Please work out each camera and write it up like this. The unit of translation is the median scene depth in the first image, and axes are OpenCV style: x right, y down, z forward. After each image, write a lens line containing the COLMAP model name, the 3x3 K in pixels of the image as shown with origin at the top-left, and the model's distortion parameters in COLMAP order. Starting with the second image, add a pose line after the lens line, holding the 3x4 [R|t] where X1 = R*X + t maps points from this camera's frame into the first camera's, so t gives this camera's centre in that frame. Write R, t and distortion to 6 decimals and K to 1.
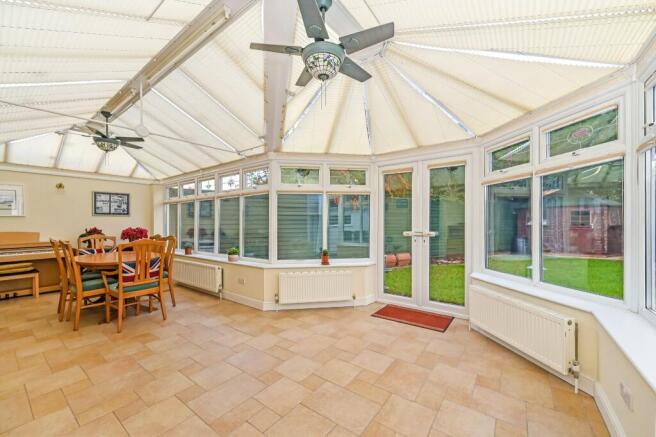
lens RADIAL K [[259.3, 0, 328.7], [0, 259.3, 221.1], [0, 0, 1]] dist [0.000195, 0.000029]
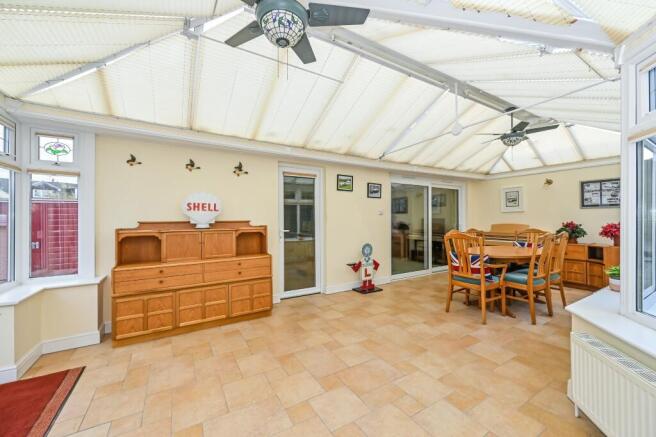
lens RADIAL K [[259.5, 0, 331.6], [0, 259.5, 215.6], [0, 0, 1]] dist [0.001243, 0.000109]
pose [[-0.365440, -0.002824, -0.930831, 0.393038], [0.009836, 0.999928, -0.006895, 0.002483], [0.930783, -0.011676, -0.365386, 0.816808]]
